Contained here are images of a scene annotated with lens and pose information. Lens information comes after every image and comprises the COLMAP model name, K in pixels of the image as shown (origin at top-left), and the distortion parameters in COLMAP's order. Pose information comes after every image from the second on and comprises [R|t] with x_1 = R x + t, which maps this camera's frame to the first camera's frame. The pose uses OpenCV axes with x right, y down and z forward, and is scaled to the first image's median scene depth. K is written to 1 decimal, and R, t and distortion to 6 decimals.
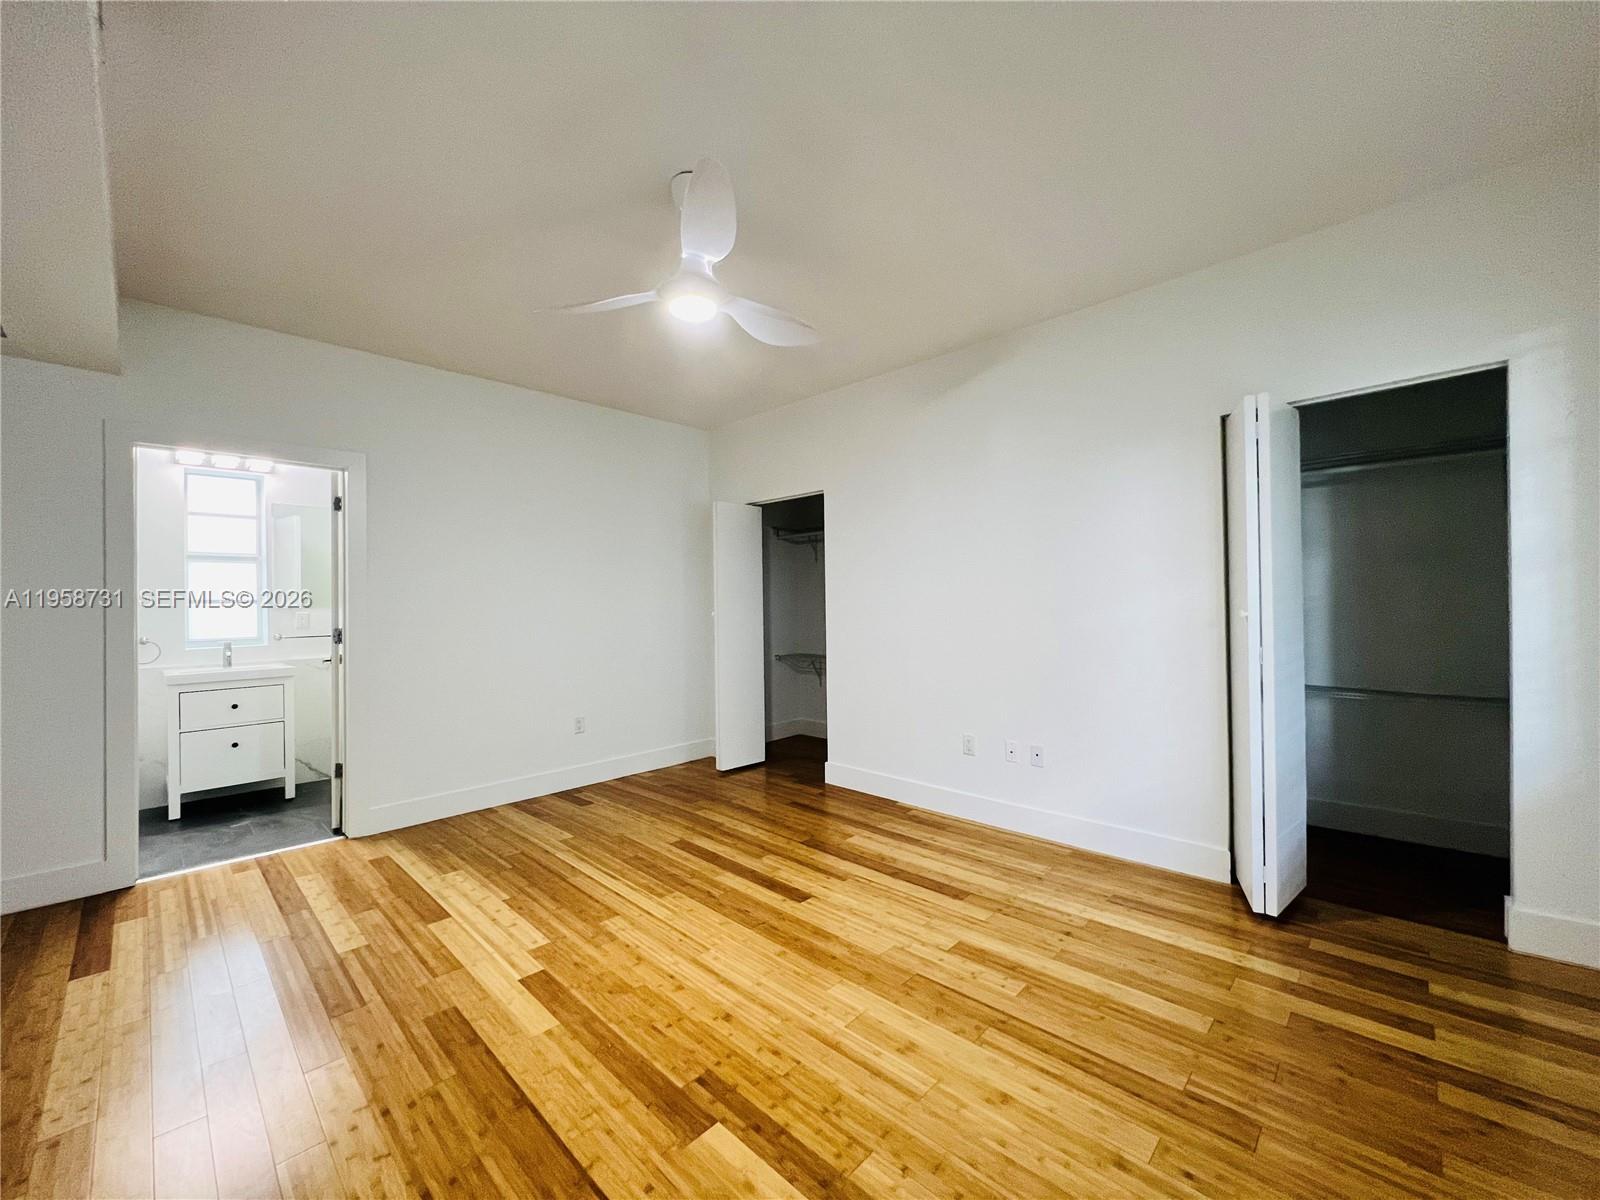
lens RADIAL K [[639.5, 0, 797.8], [0, 639.5, 597.9], [0, 0, 1]] dist [-0.001679, 0.000404]
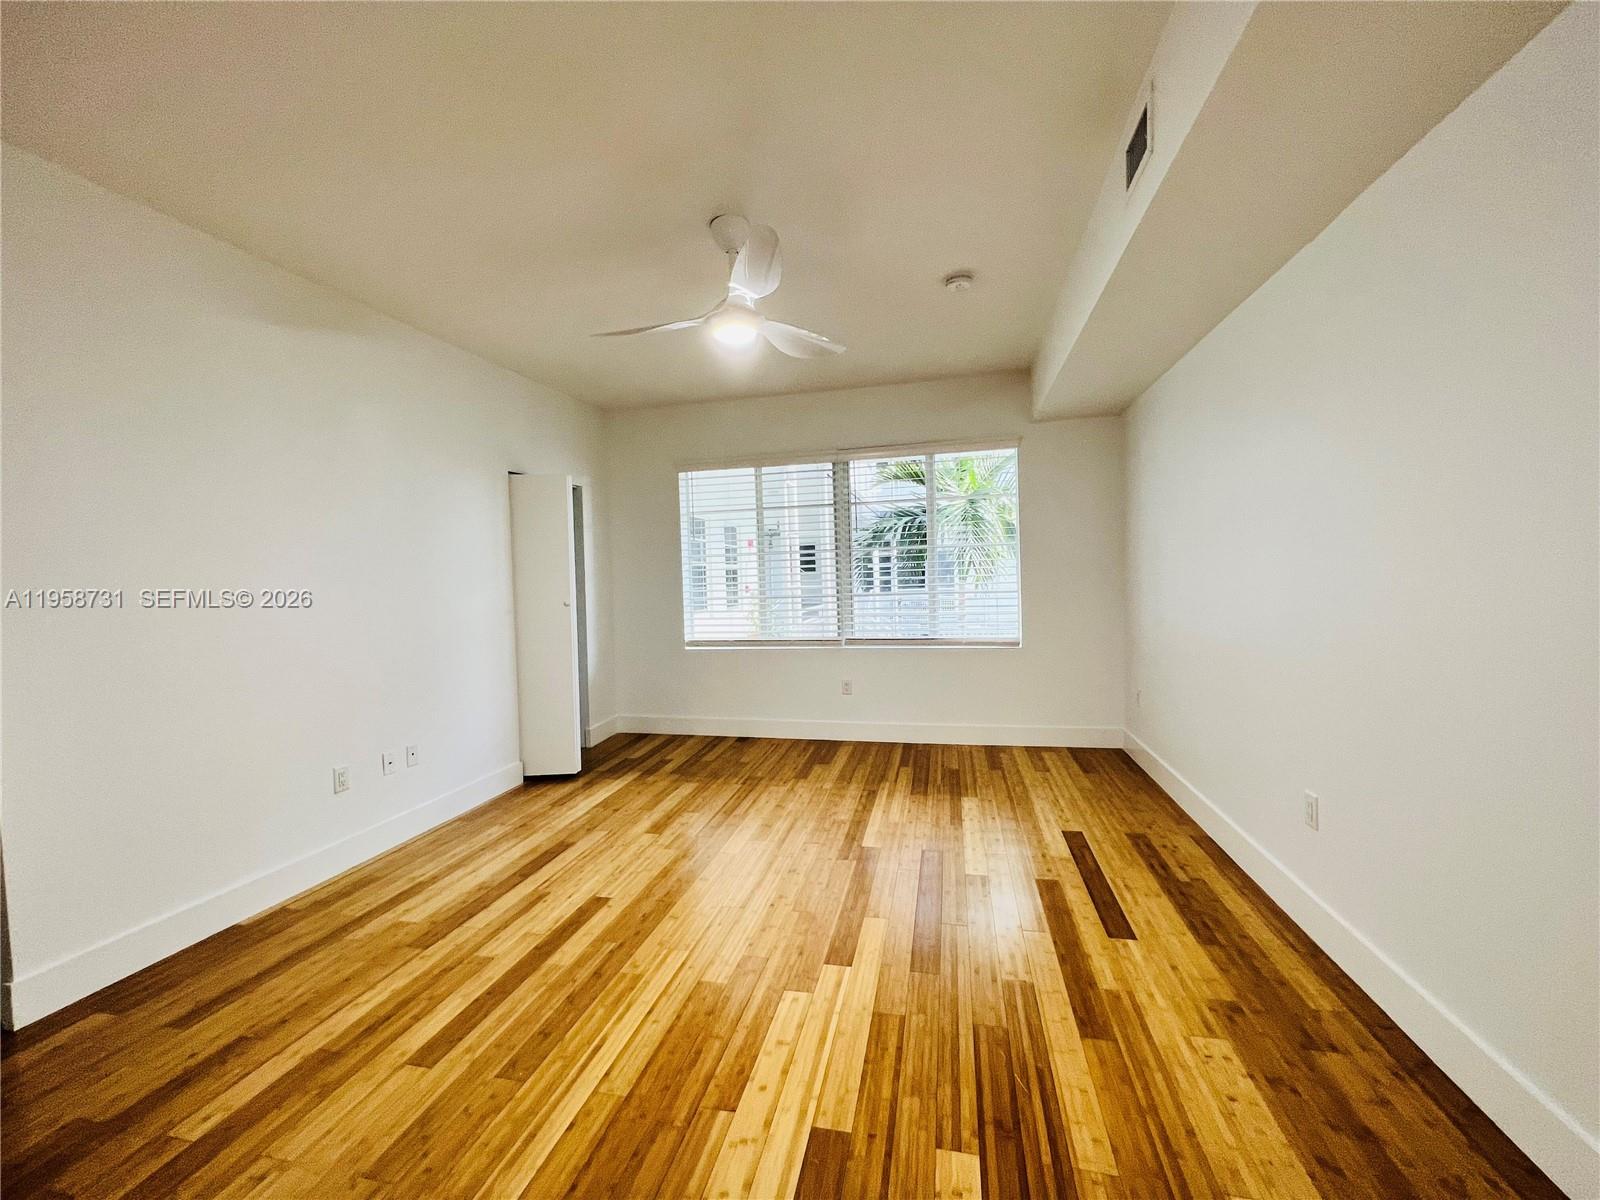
lens RADIAL K [[639.5, 0, 797.8], [0, 639.5, 597.9], [0, 0, 1]] dist [-0.001679, 0.000404]
pose [[-0.510886, 0.003620, 0.859641, -1.066039], [0.032736, 0.999348, 0.015246, 0.008485], [-0.859025, 0.035930, -0.510671, 1.328482]]
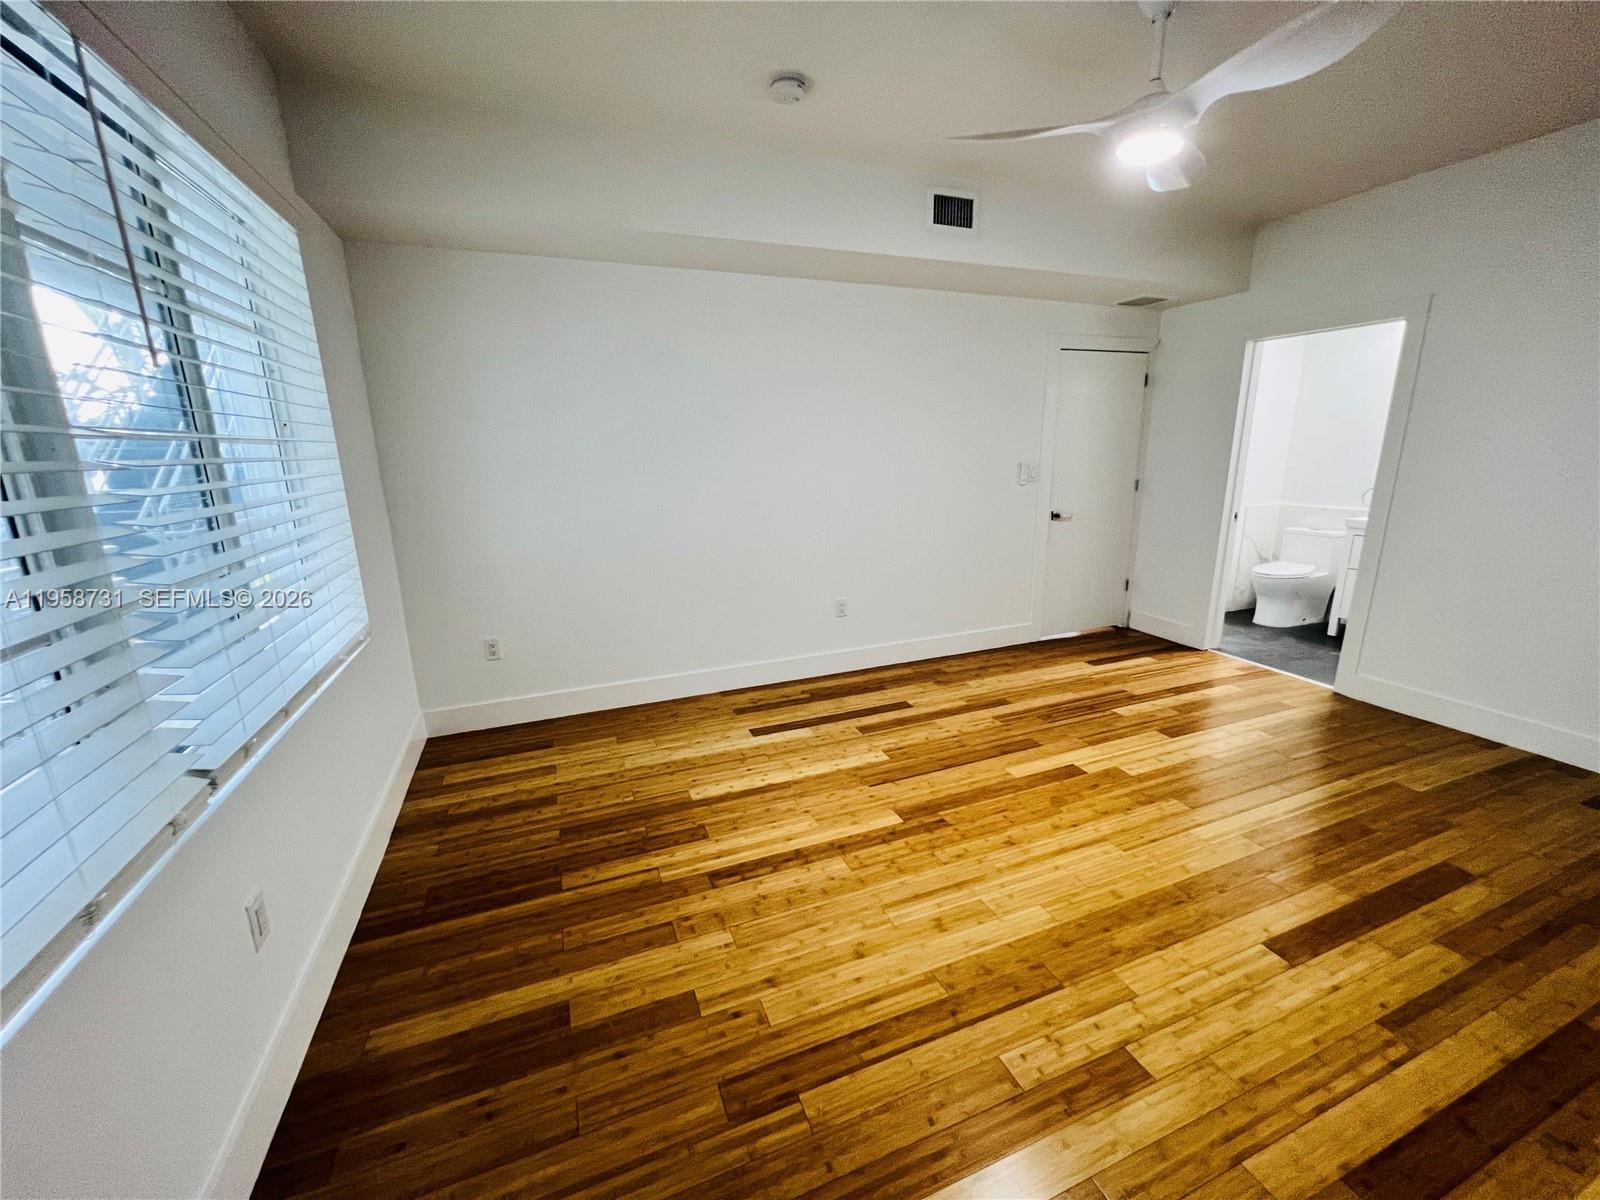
lens RADIAL K [[639.5, 0, 797.8], [0, 639.5, 597.9], [0, 0, 1]] dist [-0.001679, 0.000404]
pose [[-0.412752, 0.232987, -0.880541, 0.798280], [0.032266, 0.969865, 0.241497, -0.085175], [0.910272, 0.071267, -0.407832, 0.850417]]
